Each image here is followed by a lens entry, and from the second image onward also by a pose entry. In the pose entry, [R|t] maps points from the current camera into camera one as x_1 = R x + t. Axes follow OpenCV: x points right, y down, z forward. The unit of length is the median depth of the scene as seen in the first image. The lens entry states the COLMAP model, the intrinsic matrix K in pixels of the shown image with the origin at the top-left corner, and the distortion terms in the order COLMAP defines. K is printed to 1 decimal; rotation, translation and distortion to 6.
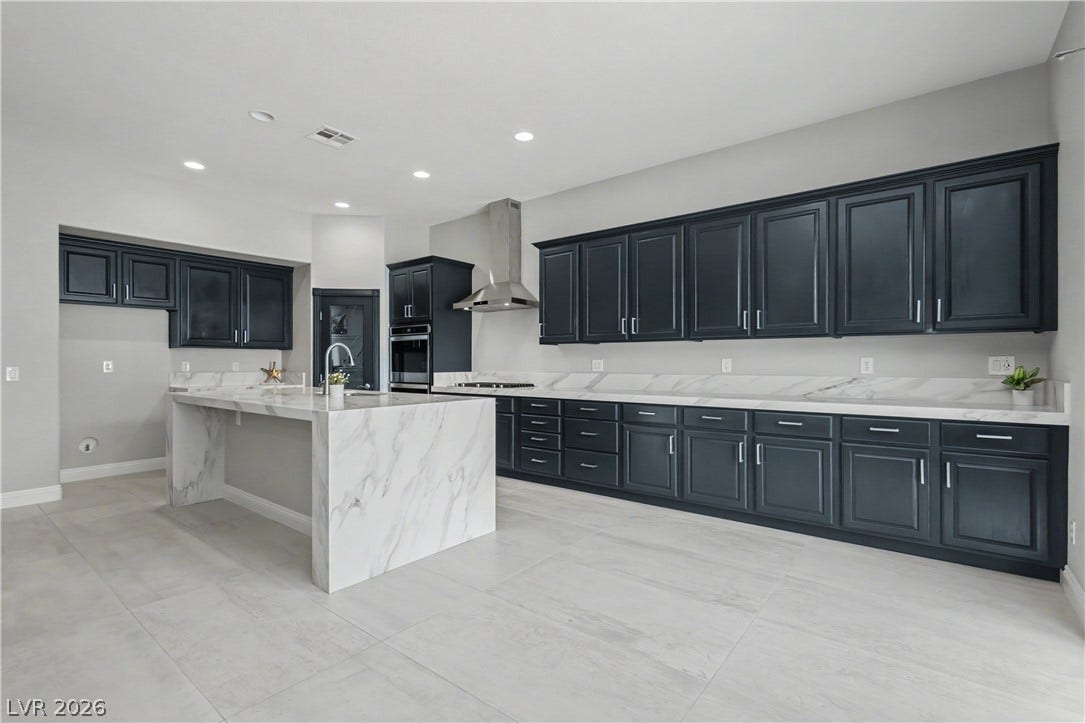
lens RADIAL K [[498.1, 0, 542.2], [0, 498.1, 366.7], [0, 0, 1]] dist [0.005379, -0.000518]
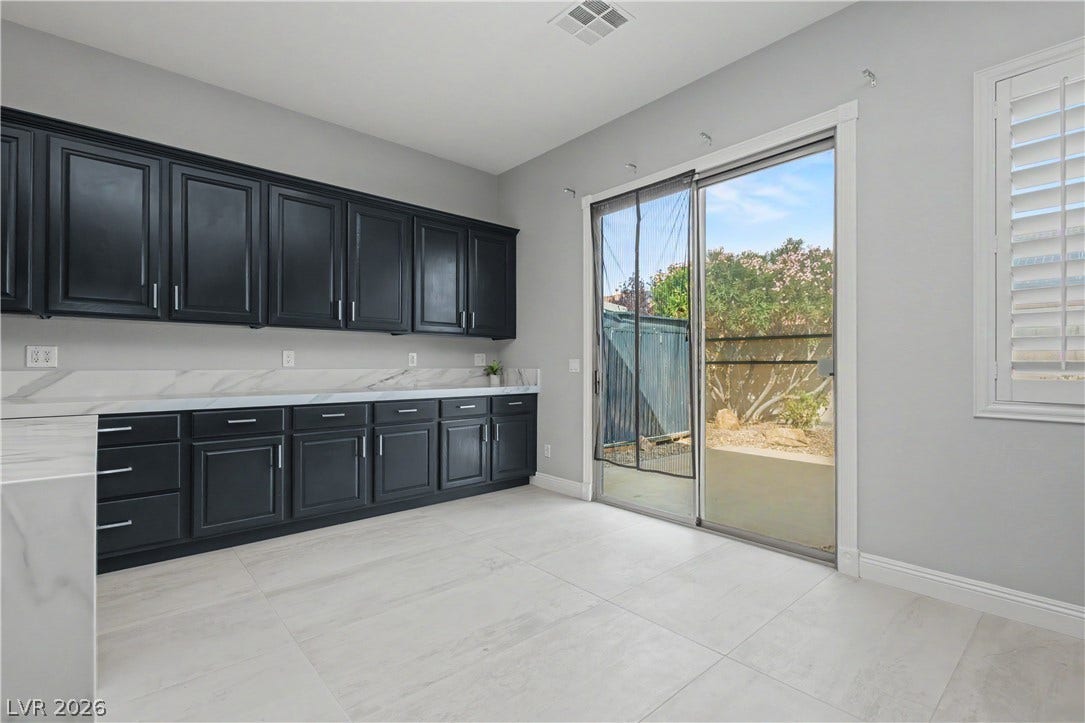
lens RADIAL K [[498.1, 0, 542.7], [0, 498.1, 355.9], [0, 0, 1]] dist [0.005379, -0.000518]
pose [[0.172596, 0.016795, 0.984849, -0.507374], [0.005094, 0.999826, -0.017943, 0.013374], [-0.984979, 0.008114, 0.172481, 0.489807]]
